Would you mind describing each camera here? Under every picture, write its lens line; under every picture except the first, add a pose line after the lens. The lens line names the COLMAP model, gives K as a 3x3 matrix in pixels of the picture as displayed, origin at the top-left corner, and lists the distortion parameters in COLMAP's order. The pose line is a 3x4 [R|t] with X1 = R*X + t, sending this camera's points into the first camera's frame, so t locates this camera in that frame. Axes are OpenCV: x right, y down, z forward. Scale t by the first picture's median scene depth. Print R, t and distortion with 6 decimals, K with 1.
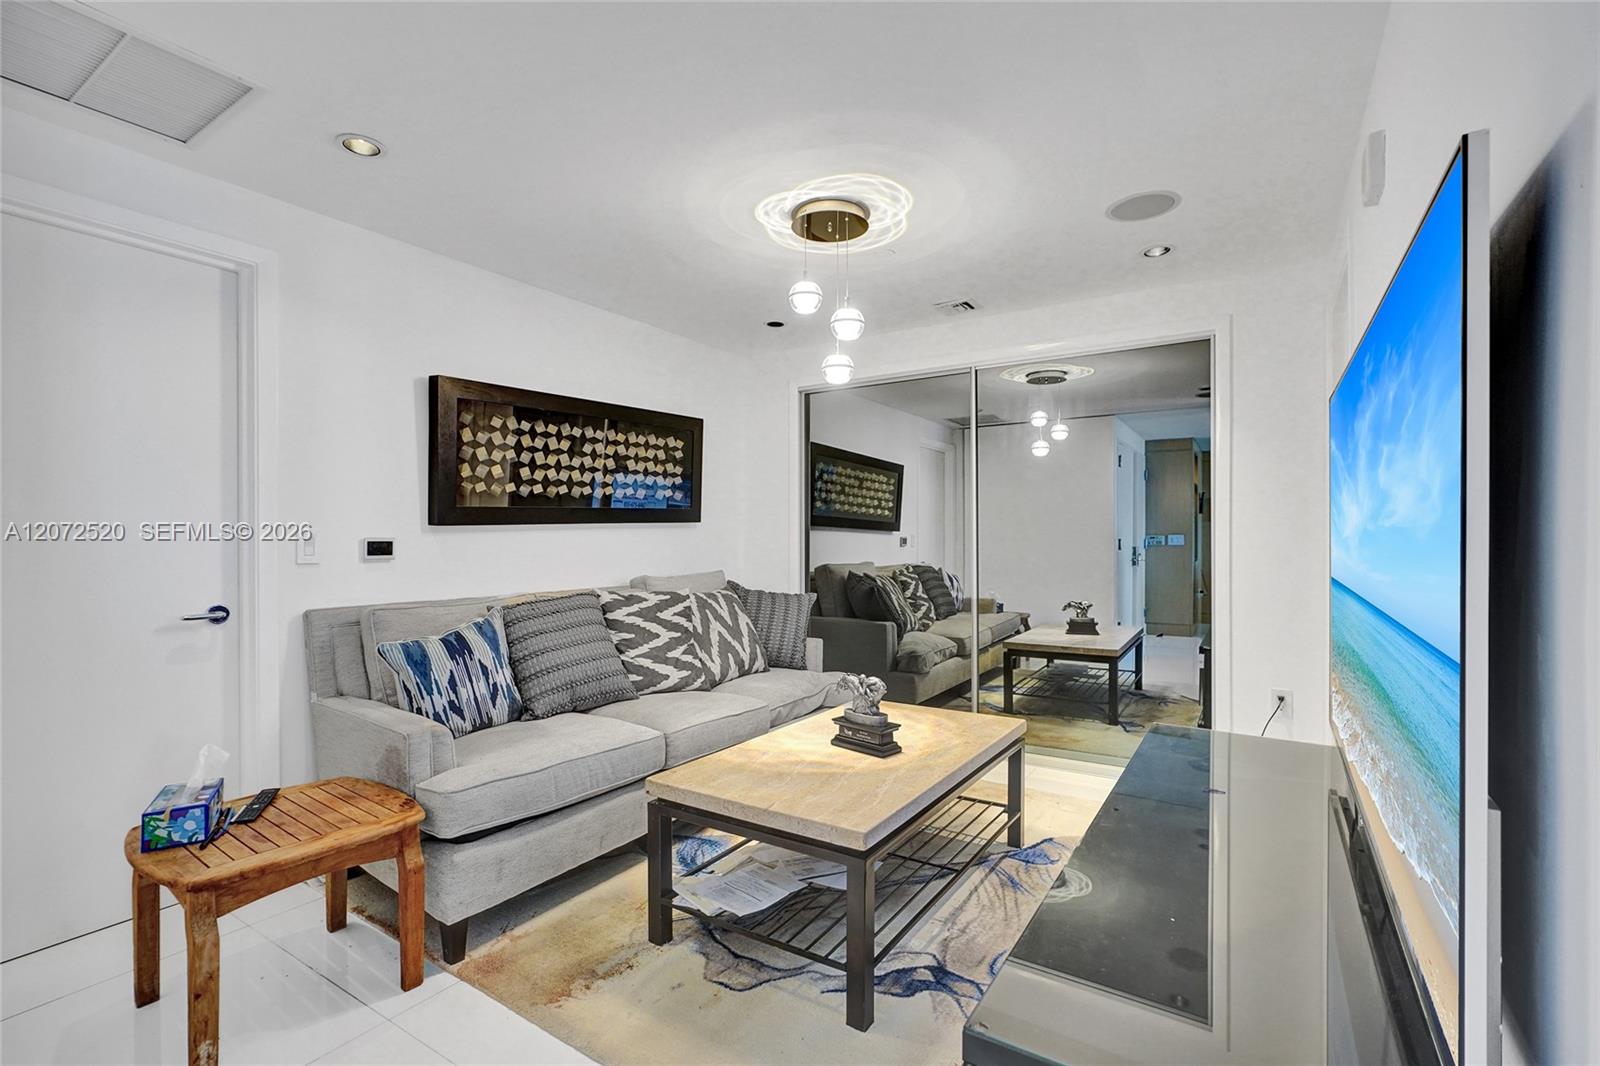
lens RADIAL K [[729.2, 0, 793.3], [0, 729.2, 537.2], [0, 0, 1]] dist [-0.002124, 0.007765]
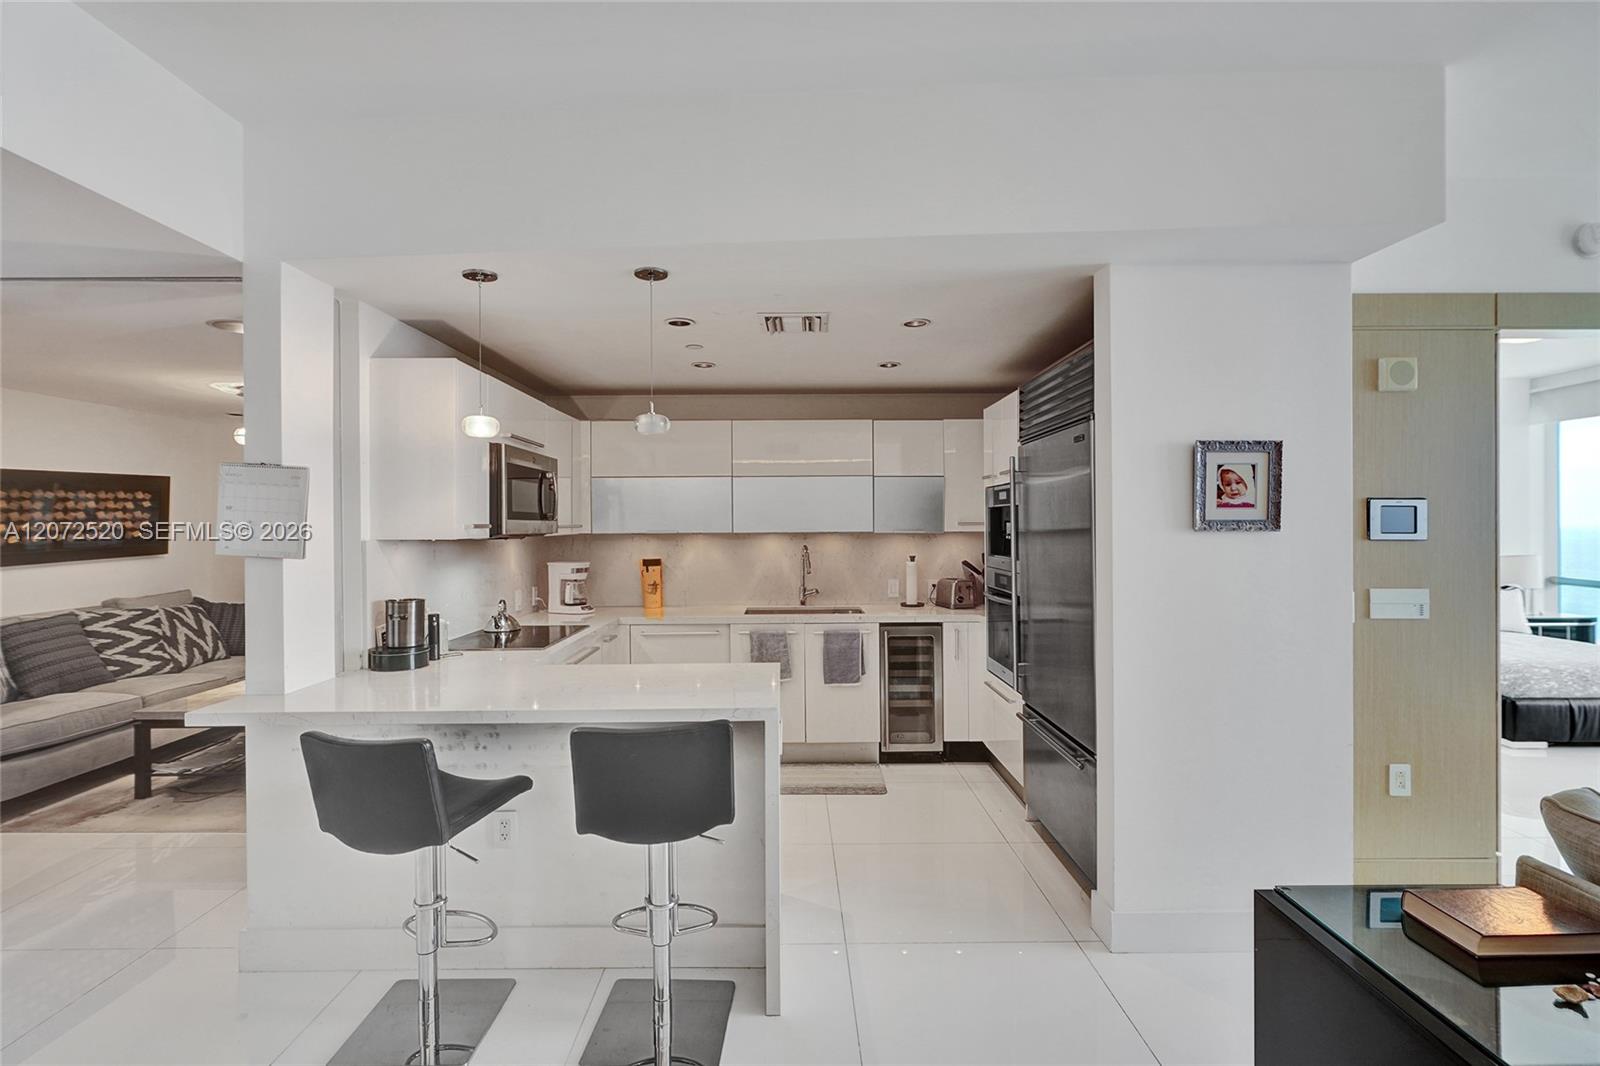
lens RADIAL K [[731.8, 0, 790.2], [0, 731.8, 521.5], [0, 0, 1]] dist [-0.001725, -0.000179]
pose [[0.834670, -0.002663, 0.550744, 0.115474], [0.005814, 0.999975, -0.003977, -0.091757], [-0.550719, 0.006522, 0.834665, -0.992978]]
